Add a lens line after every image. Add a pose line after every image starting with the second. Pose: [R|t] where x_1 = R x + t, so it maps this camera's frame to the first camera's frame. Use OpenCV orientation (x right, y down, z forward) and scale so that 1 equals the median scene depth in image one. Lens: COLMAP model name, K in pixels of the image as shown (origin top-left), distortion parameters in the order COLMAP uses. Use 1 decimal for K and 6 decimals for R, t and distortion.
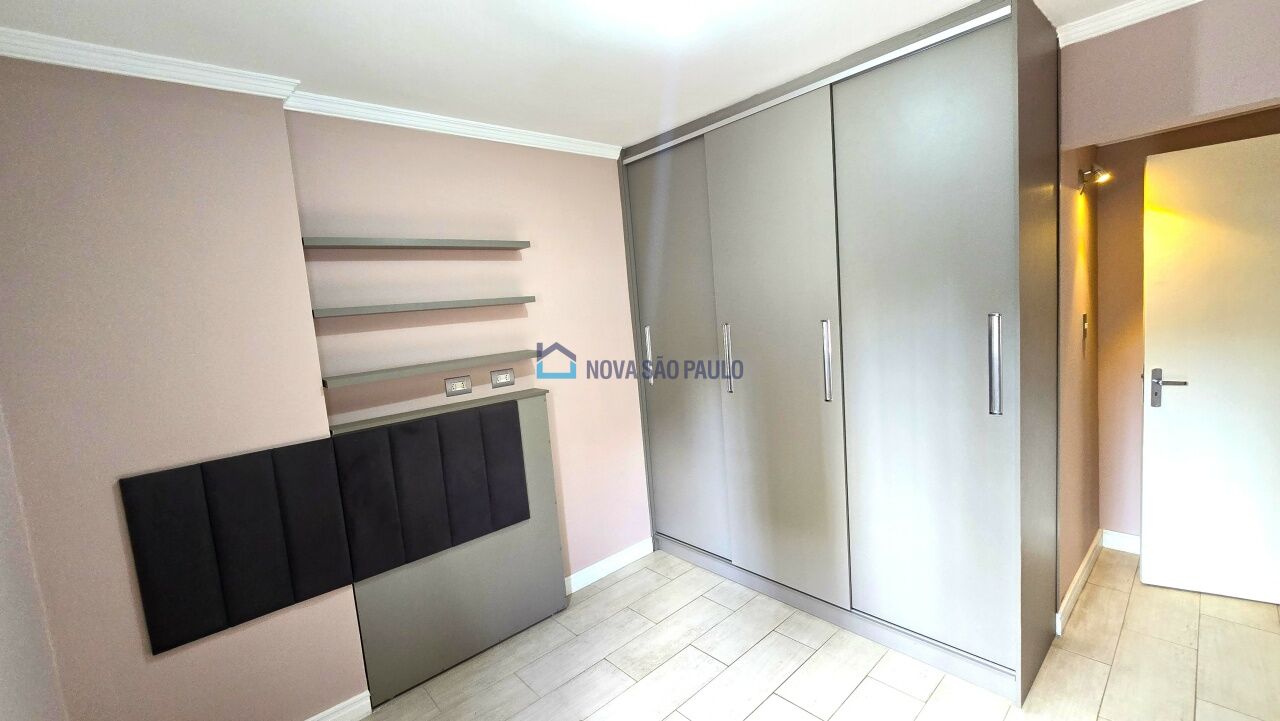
lens RADIAL K [[527.7, 0, 638.4], [0, 527.7, 366.2], [0, 0, 1]] dist [-0.007186, 0.000916]
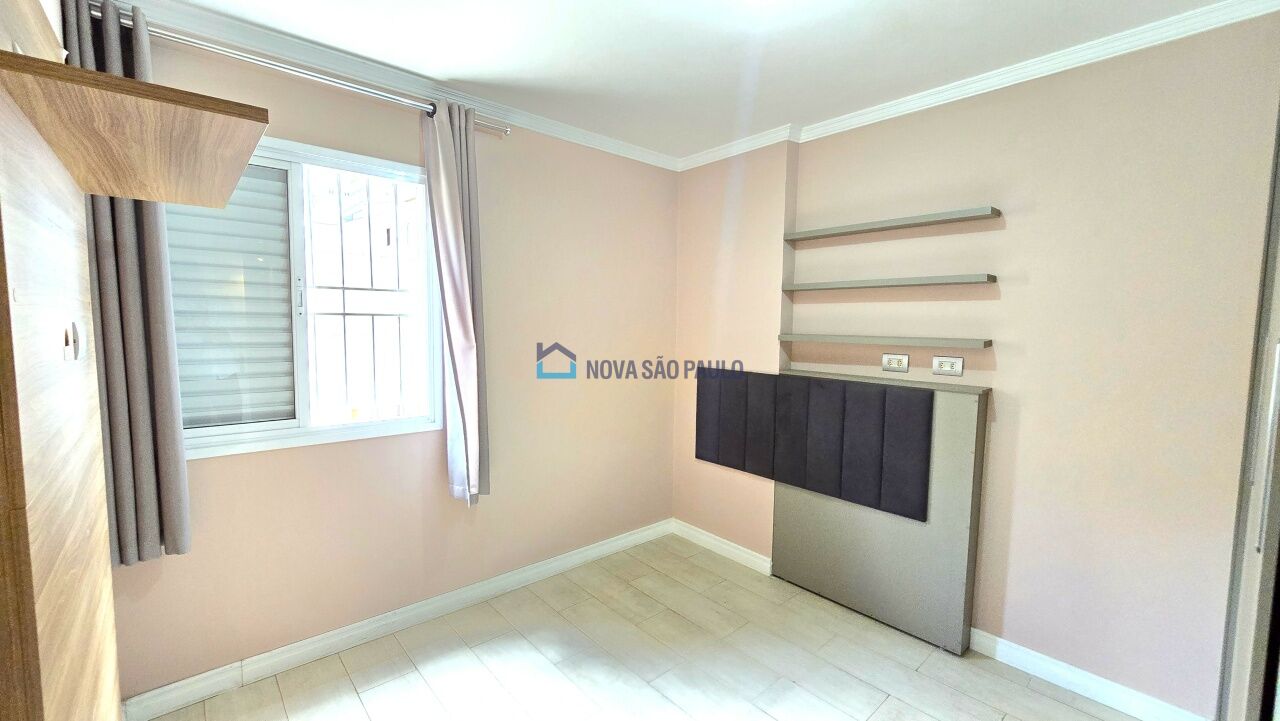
lens RADIAL K [[527.7, 0, 631.1], [0, 527.7, 362.9], [0, 0, 1]] dist [-0.007186, 0.000916]
pose [[-0.022909, 0.168048, -0.985513, 0.746321], [-0.117488, 0.978488, 0.169582, -0.082872], [0.992810, 0.119671, -0.002673, 0.541097]]
